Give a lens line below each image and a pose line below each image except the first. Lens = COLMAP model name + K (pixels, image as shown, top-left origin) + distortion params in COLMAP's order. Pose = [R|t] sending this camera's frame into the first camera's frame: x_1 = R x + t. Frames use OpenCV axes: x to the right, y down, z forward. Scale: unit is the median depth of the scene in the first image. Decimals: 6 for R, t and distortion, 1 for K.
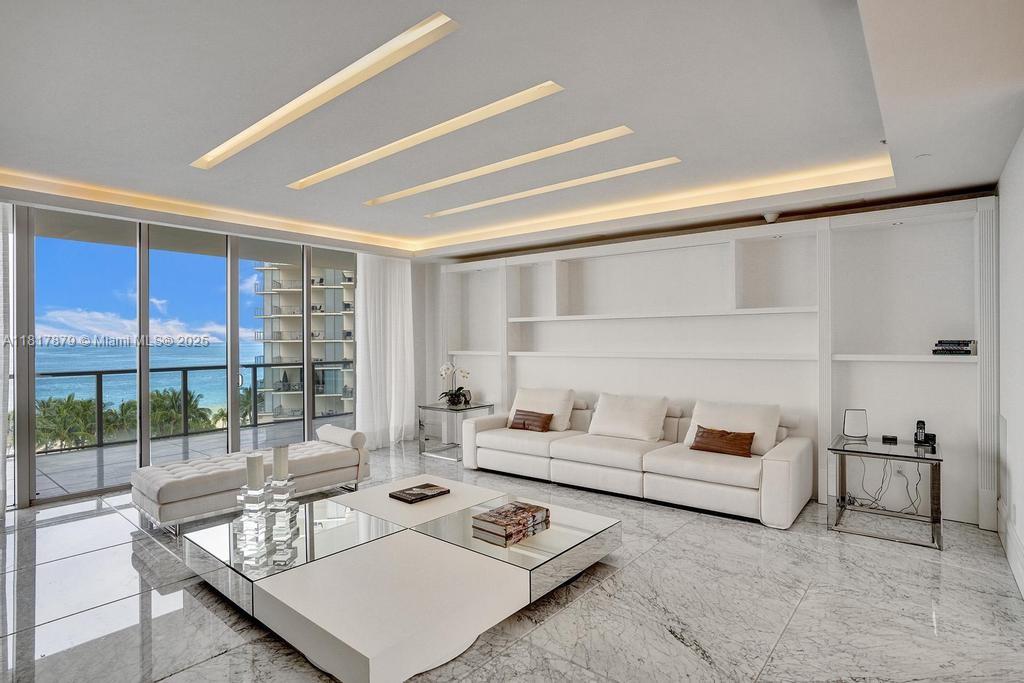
lens RADIAL K [[563.6, 0, 493.3], [0, 563.6, 342.7], [0, 0, 1]] dist [-0.024433, 0.000089]
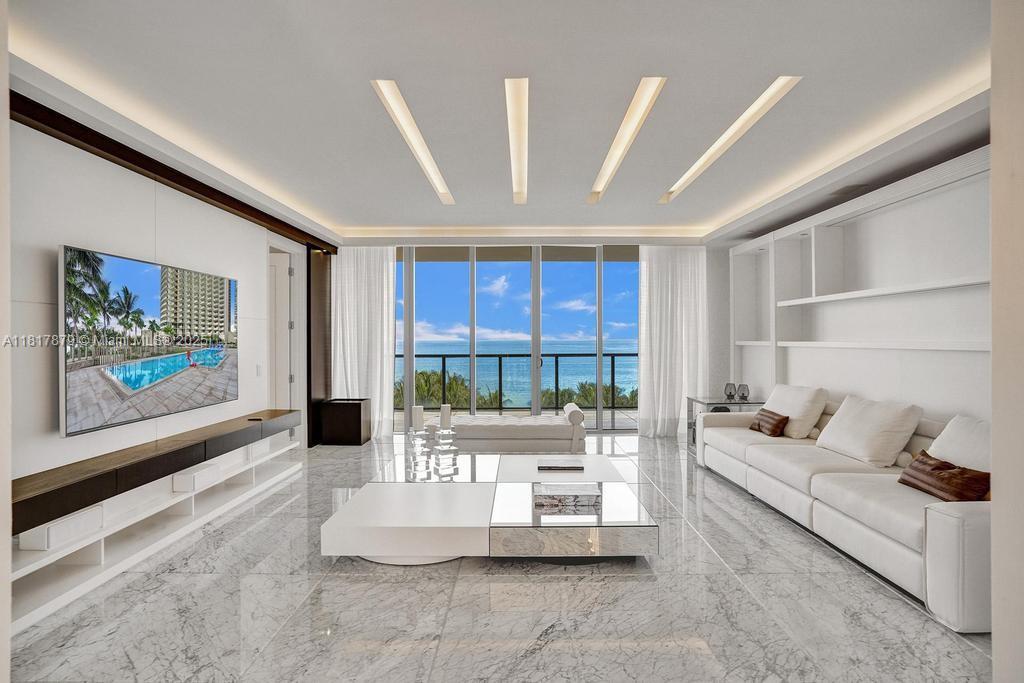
lens RADIAL K [[552.3, 0, 510.8], [0, 552.3, 385.9], [0, 0, 1]] dist [0.005475, 0.001452]
pose [[0.602404, 0.061631, -0.795808, 0.518320], [-0.001484, 0.997099, 0.076096, 0.022842], [0.798190, -0.044660, 0.600748, 0.210721]]
